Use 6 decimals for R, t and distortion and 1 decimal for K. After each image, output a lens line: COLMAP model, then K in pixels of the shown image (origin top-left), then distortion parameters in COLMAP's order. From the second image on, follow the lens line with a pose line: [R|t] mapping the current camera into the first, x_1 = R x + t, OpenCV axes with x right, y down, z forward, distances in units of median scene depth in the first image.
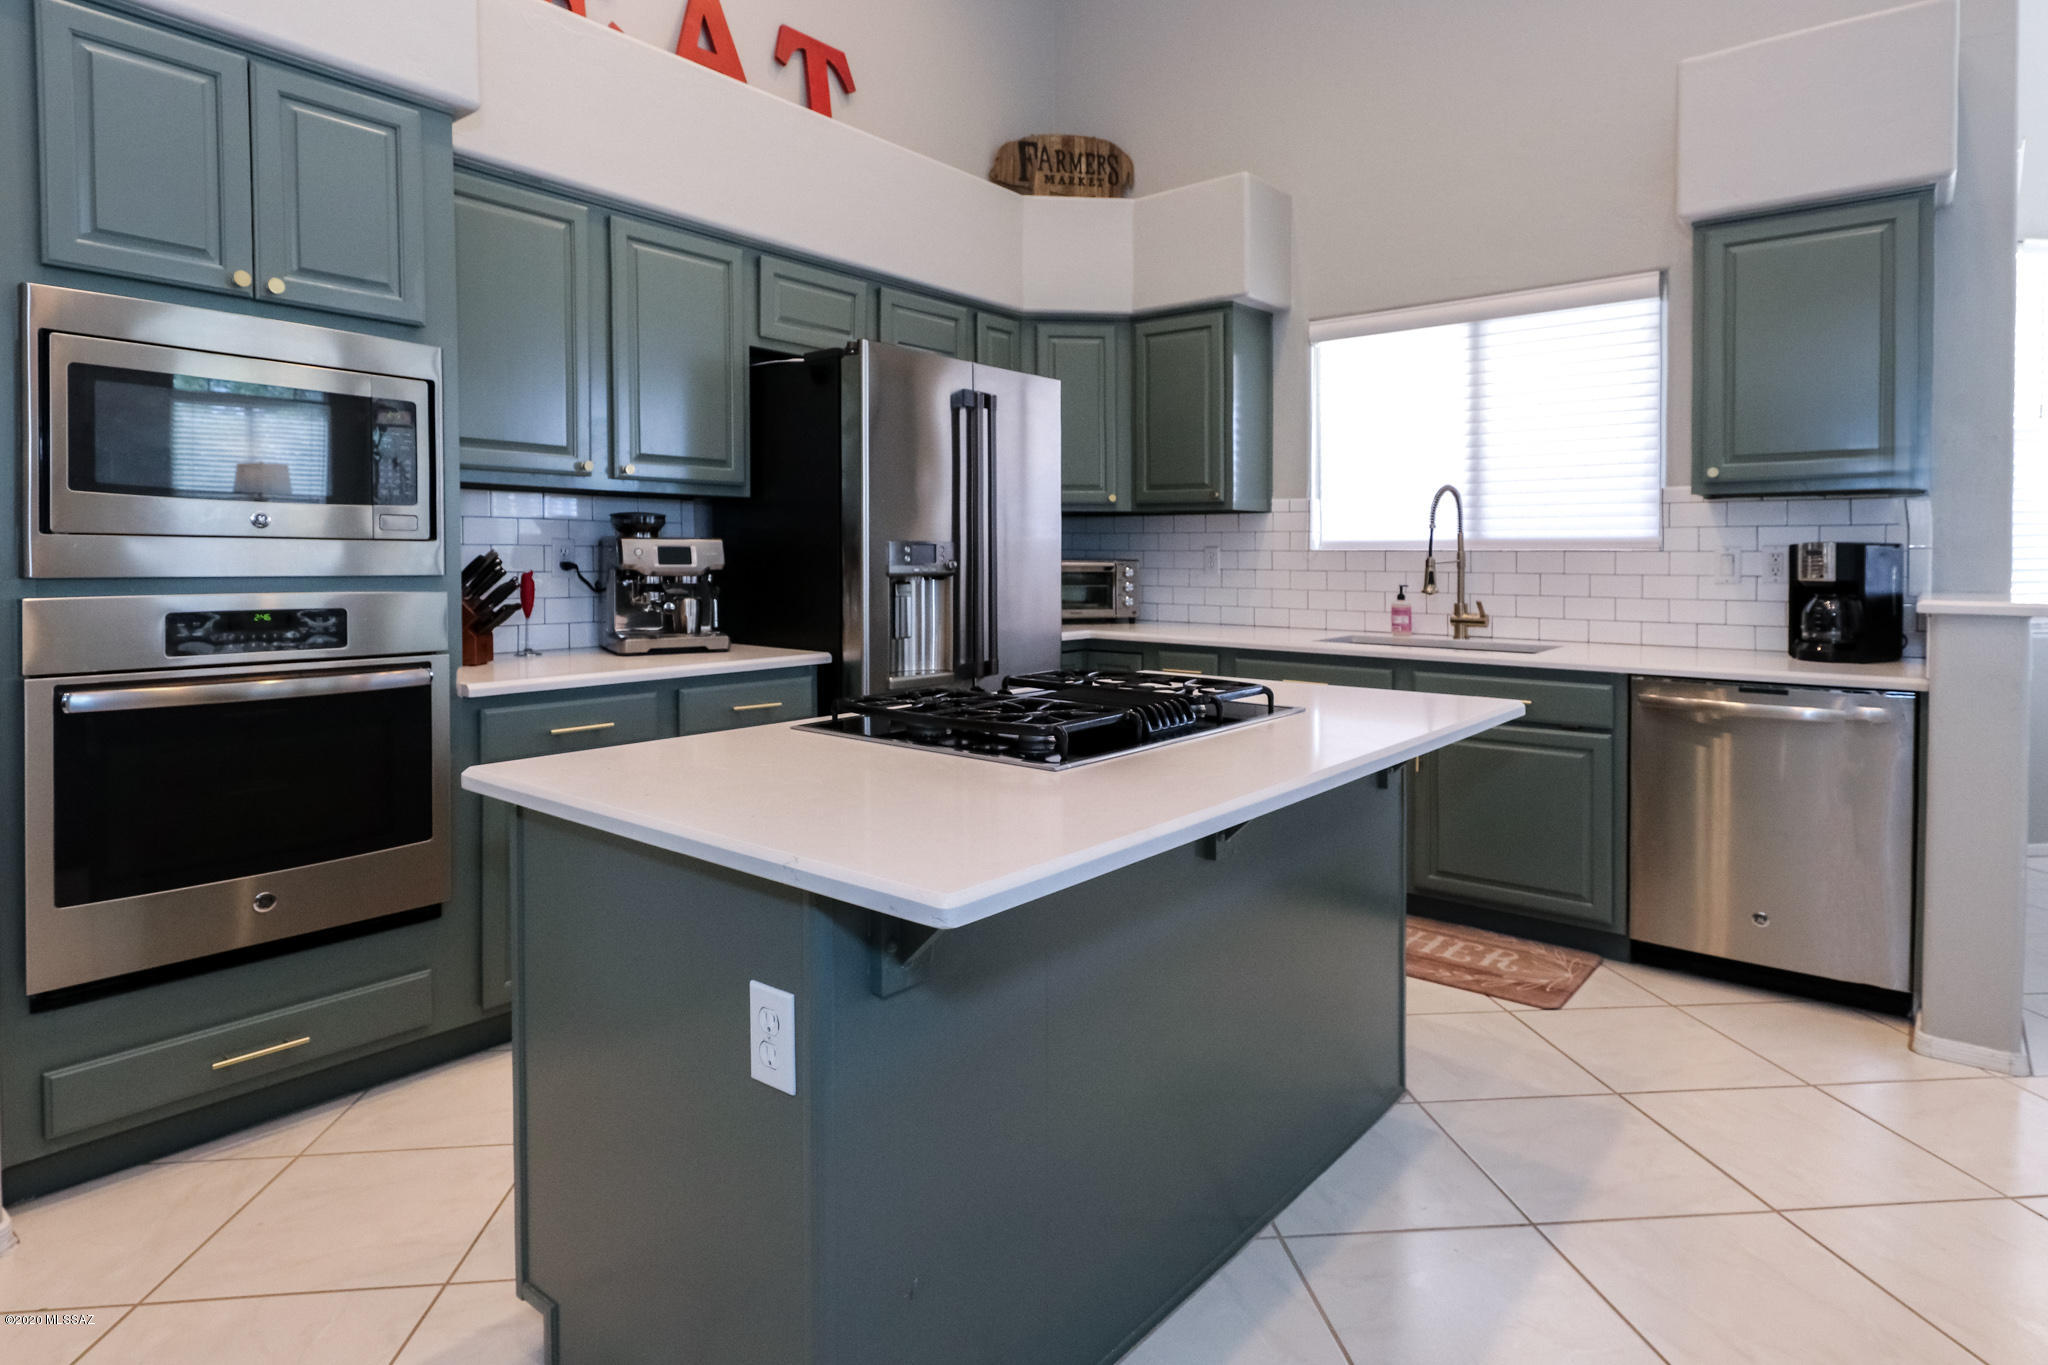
lens RADIAL K [[1068.6, 0, 1054.7], [0, 1068.6, 623.5], [0, 0, 1]] dist [0.009986, 0.000248]
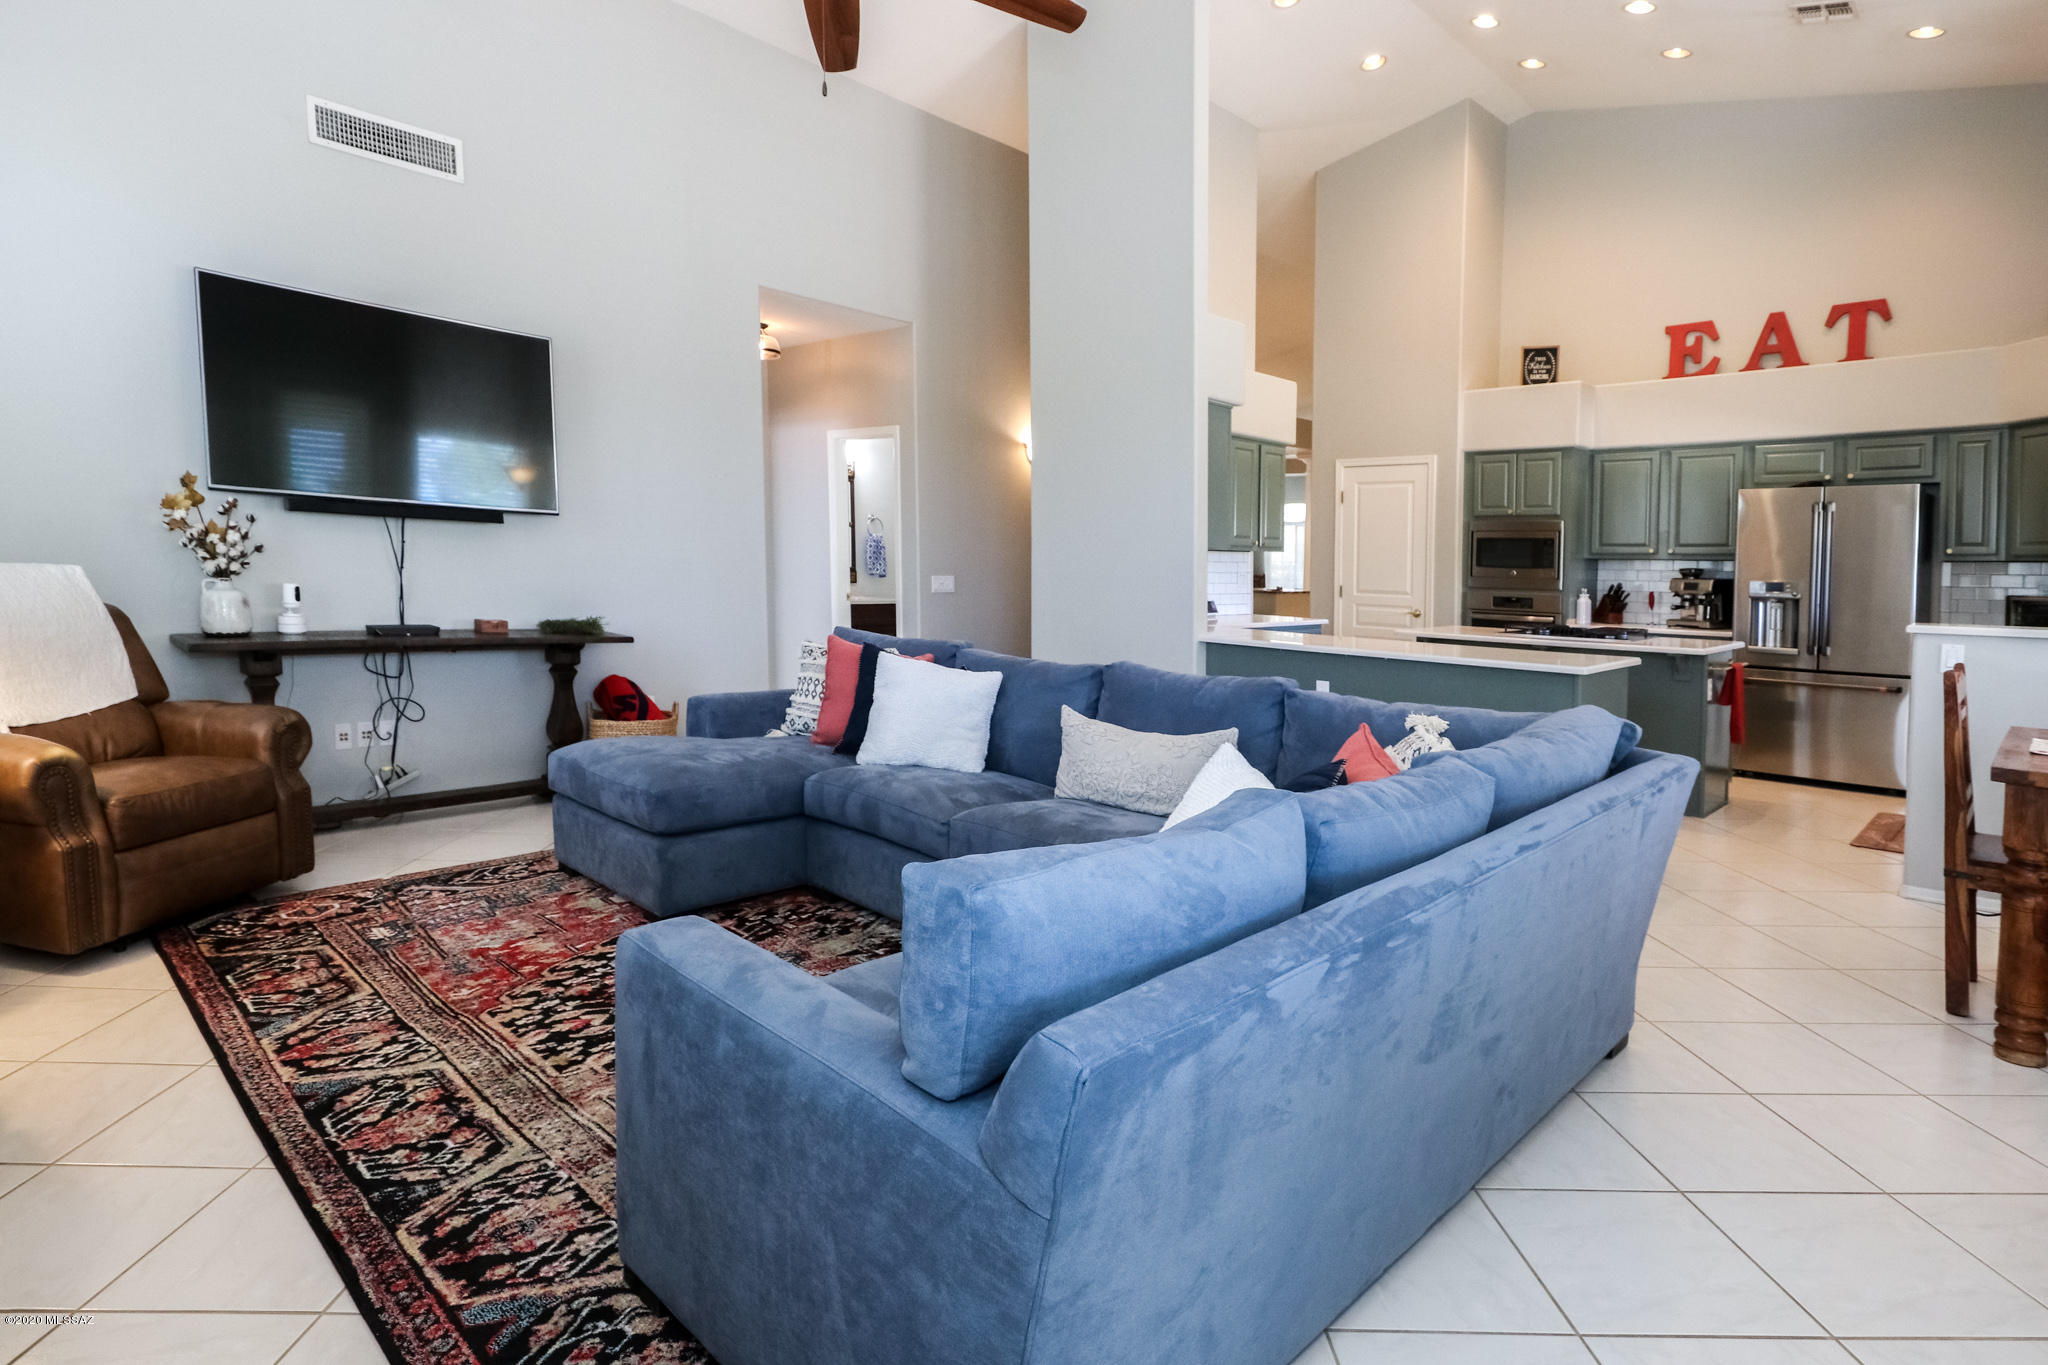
lens RADIAL K [[1068.6, 0, 1006.8], [0, 1068.6, 617.4], [0, 0, 1]] dist [0.009986, 0.000248]
pose [[-0.127805, 0.052675, -0.990400, 1.944878], [-0.077598, 0.994996, 0.062933, -0.024492], [0.988759, 0.084897, -0.123078, -0.166125]]
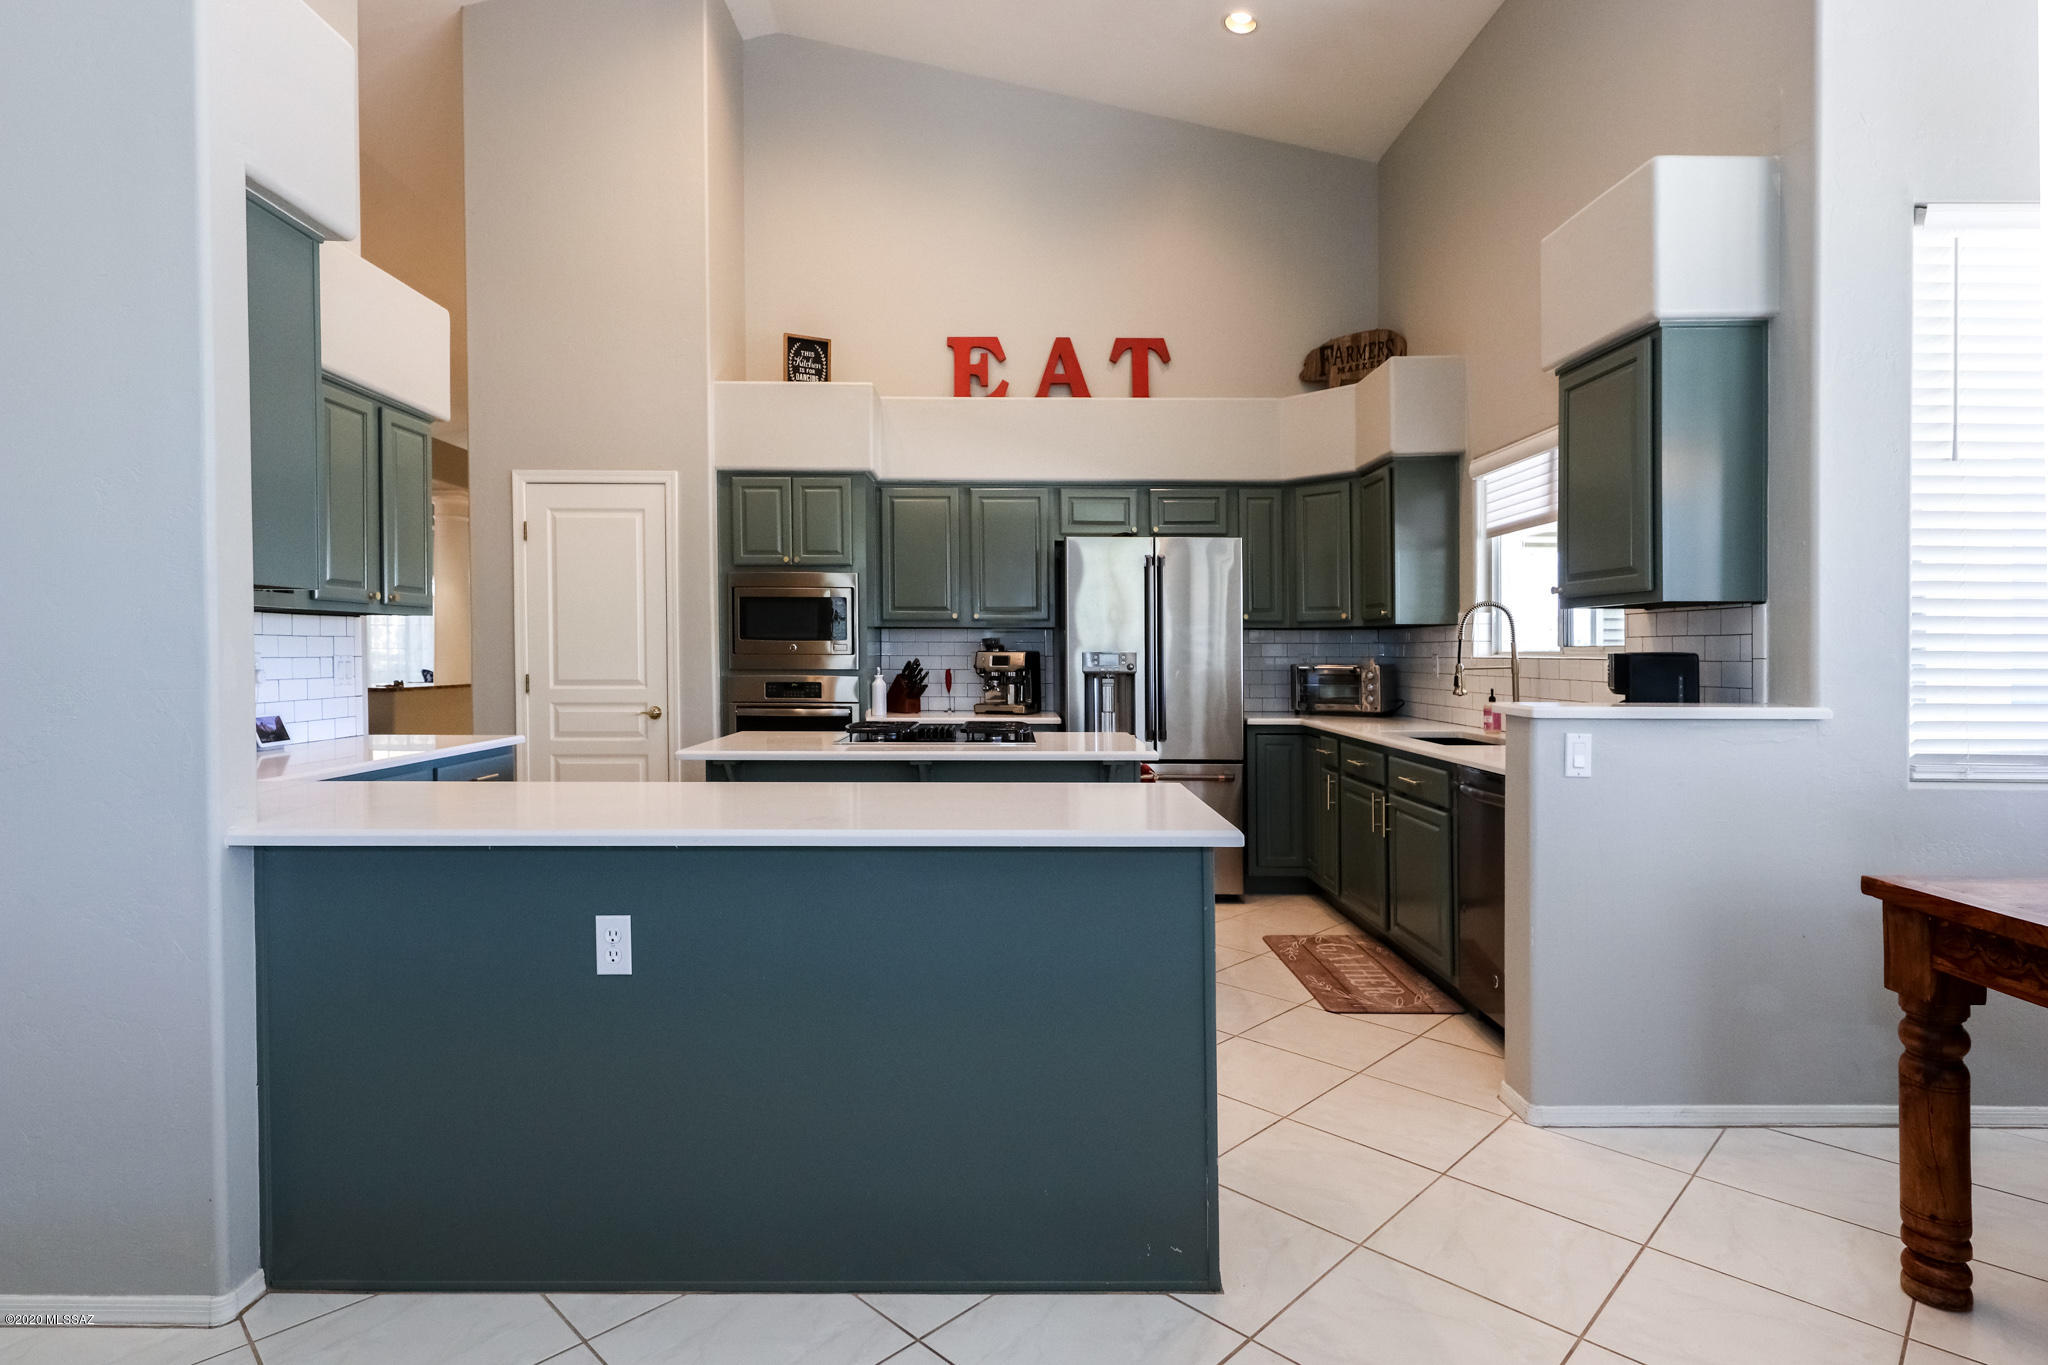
lens RADIAL K [[1068.6, 0, 1014.3], [0, 1068.6, 634.5], [0, 0, 1]] dist [0.009986, 0.000248]
pose [[0.617856, -0.015554, -0.786138, 0.995673], [-0.049114, 0.997089, -0.058328, -0.002092], [0.784756, 0.074648, 0.615293, -0.106406]]
